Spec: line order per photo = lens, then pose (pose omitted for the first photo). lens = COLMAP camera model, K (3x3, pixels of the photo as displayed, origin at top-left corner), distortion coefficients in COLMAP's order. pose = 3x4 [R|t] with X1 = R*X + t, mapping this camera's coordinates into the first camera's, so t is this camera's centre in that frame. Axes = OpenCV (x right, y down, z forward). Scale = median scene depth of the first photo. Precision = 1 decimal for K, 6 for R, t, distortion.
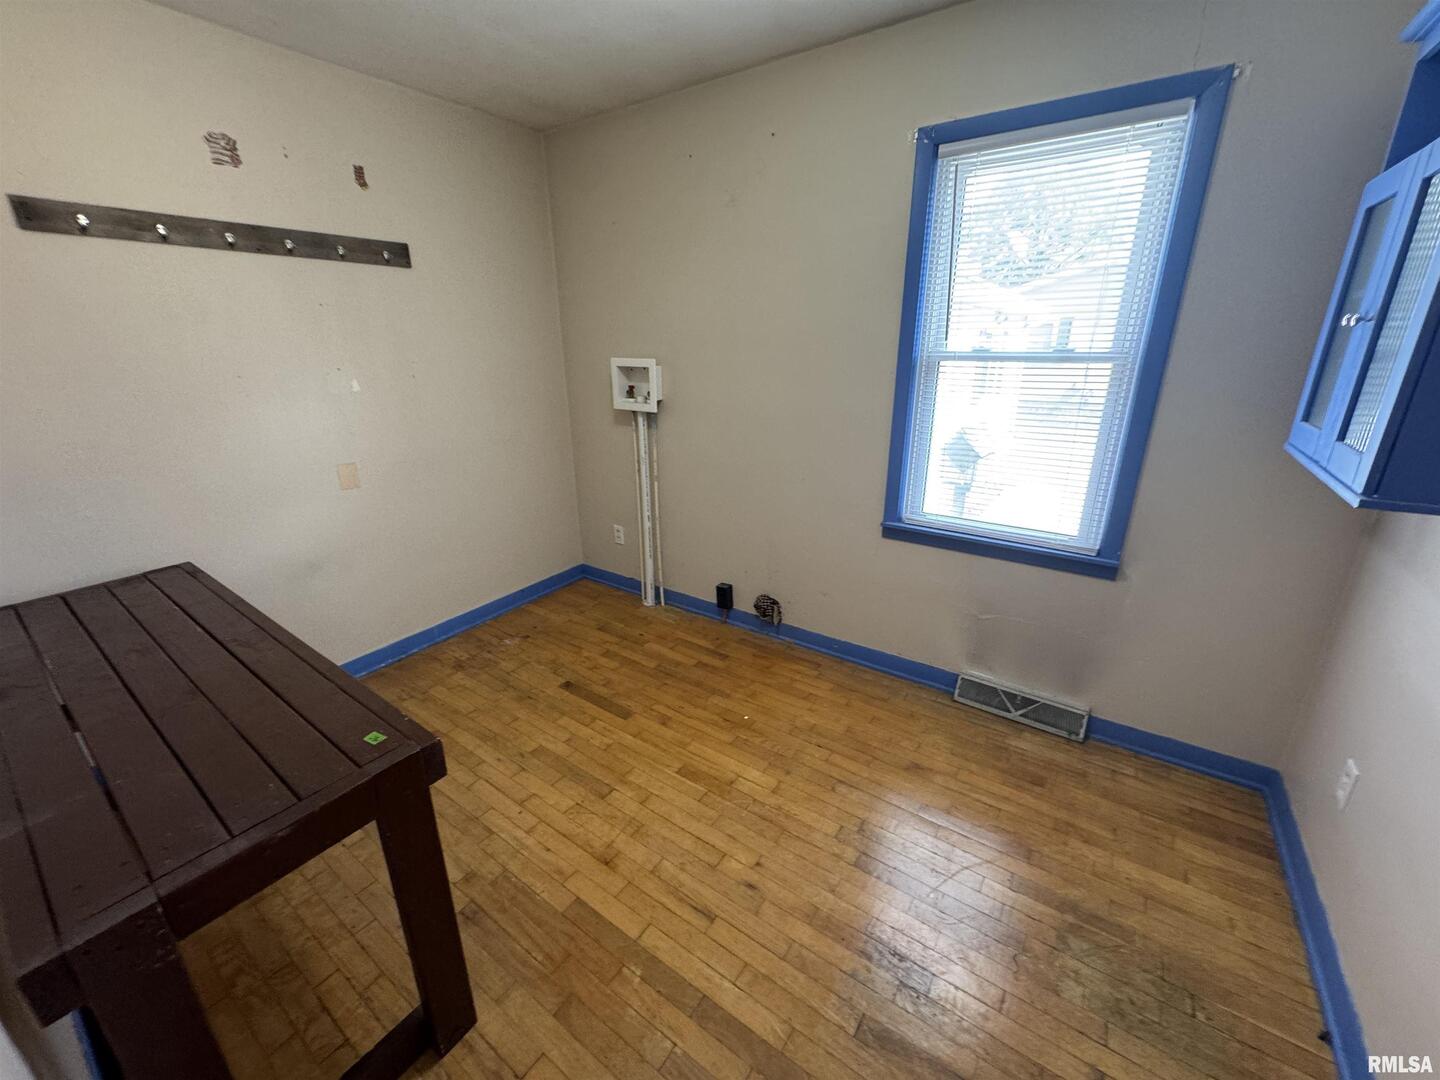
lens RADIAL K [[574.9, 0, 716.6], [0, 574.9, 541.4], [0, 0, 1]] dist [-0.002567, 0.001061]
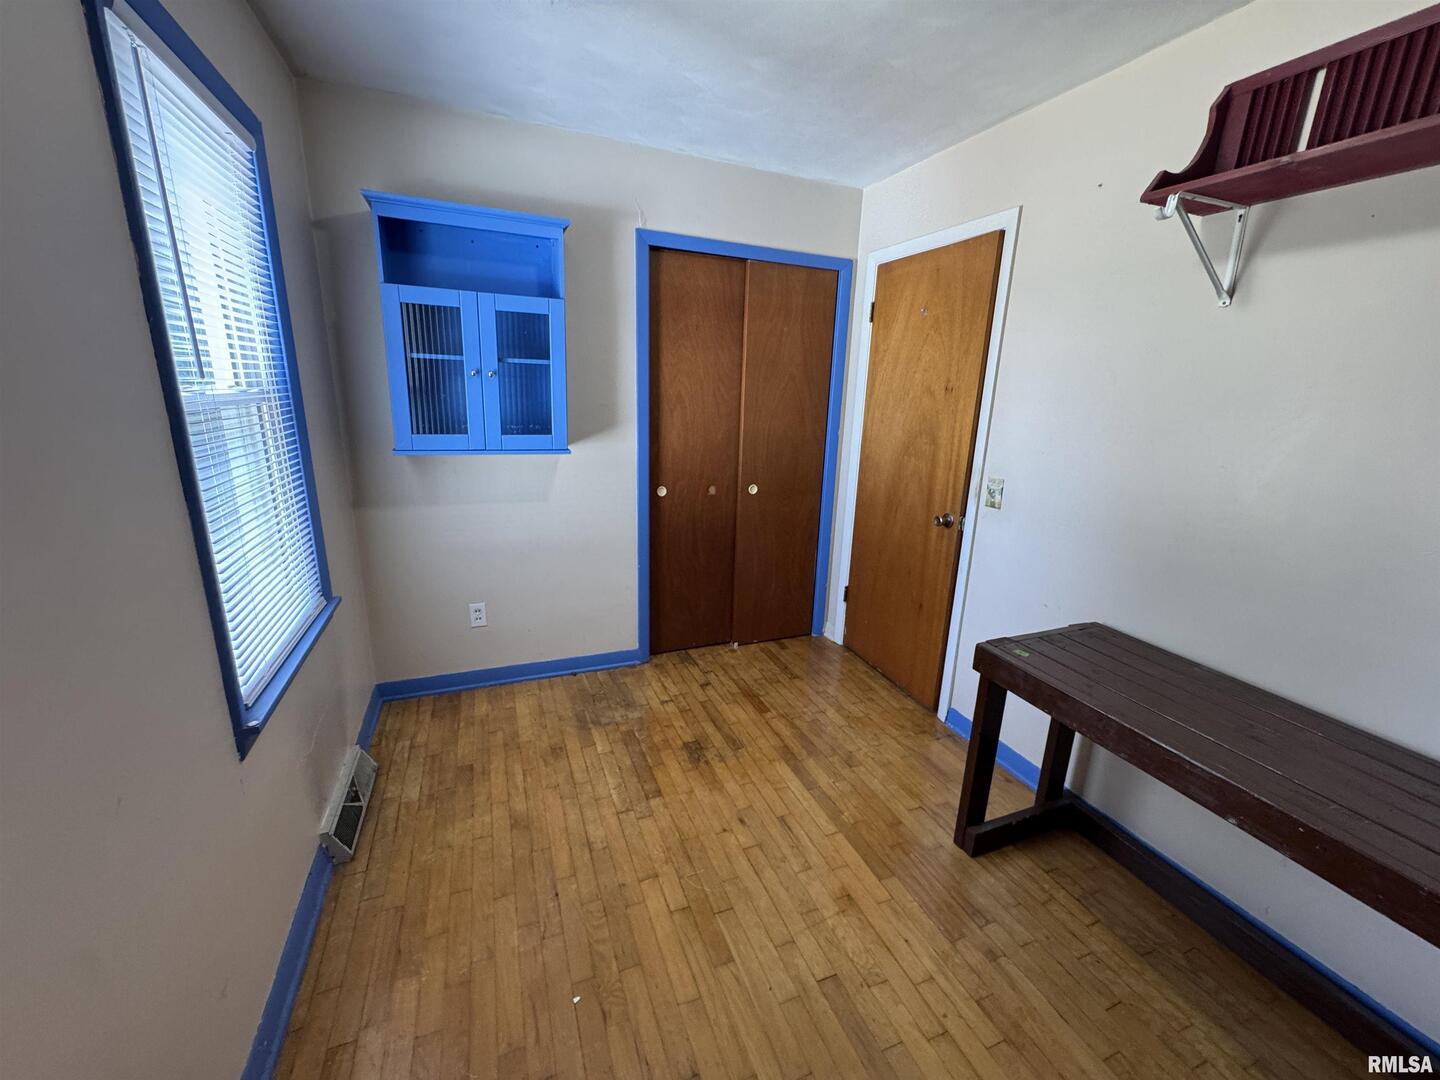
lens RADIAL K [[574.9, 0, 718.4], [0, 574.9, 536.0], [0, 0, 1]] dist [-0.002567, 0.001061]
pose [[-0.840888, -0.153007, 0.519130, -0.417422], [0.155119, 0.850824, 0.502032, -0.516846], [-0.518502, 0.502680, -0.691714, 1.466807]]
